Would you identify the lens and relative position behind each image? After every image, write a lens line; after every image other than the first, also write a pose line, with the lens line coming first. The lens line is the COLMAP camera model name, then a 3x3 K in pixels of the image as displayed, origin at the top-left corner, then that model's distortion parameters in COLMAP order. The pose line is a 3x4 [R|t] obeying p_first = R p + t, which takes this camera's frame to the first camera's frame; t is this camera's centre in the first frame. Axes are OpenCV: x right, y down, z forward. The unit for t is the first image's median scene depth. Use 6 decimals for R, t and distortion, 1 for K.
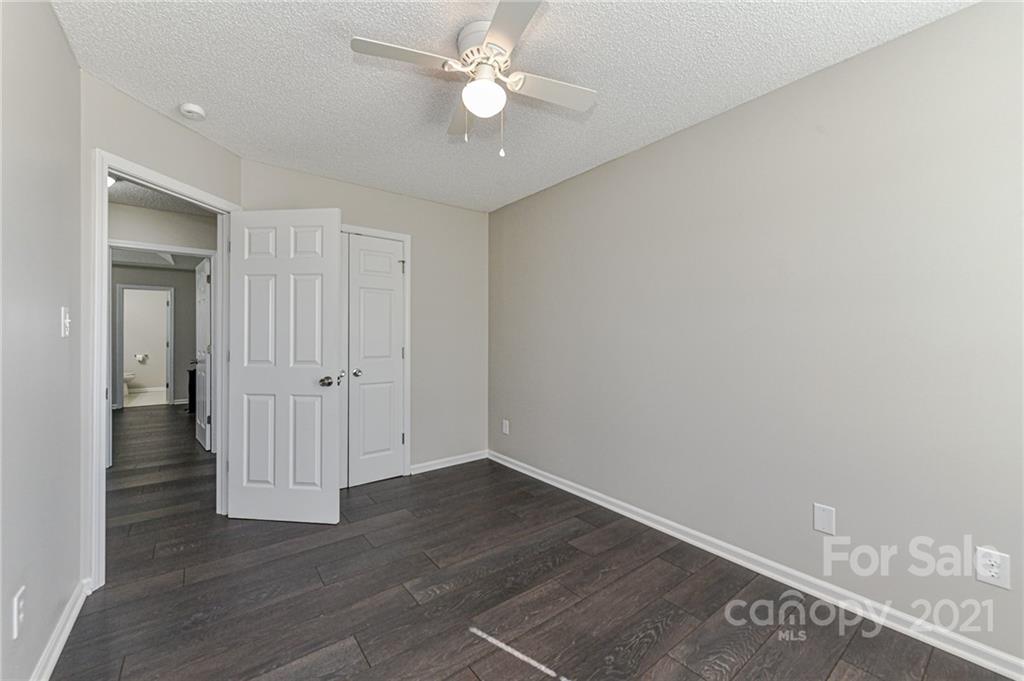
lens RADIAL K [[405.4, 0, 515.1], [0, 405.4, 334.9], [0, 0, 1]] dist [0.001562, -0.000005]
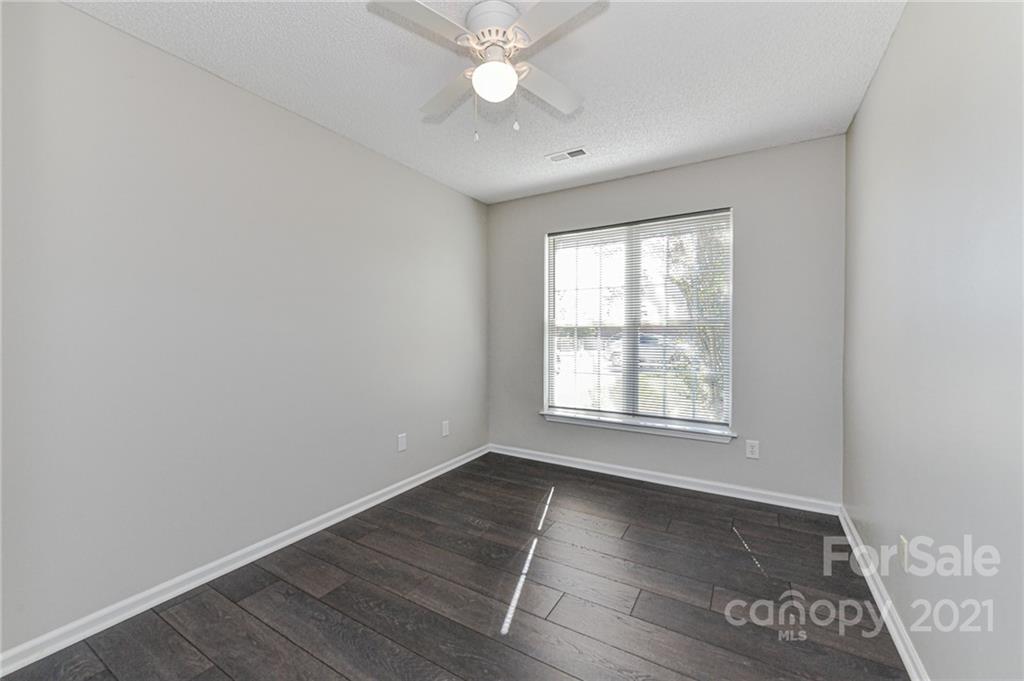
lens RADIAL K [[405.4, 0, 515.1], [0, 405.4, 334.9], [0, 0, 1]] dist [0.001562, -0.000005]
pose [[-0.371084, -0.008702, 0.928559, -0.836292], [-0.001992, 0.999961, 0.008575, 0.018393], [-0.928597, 0.001332, -0.371087, 1.120215]]
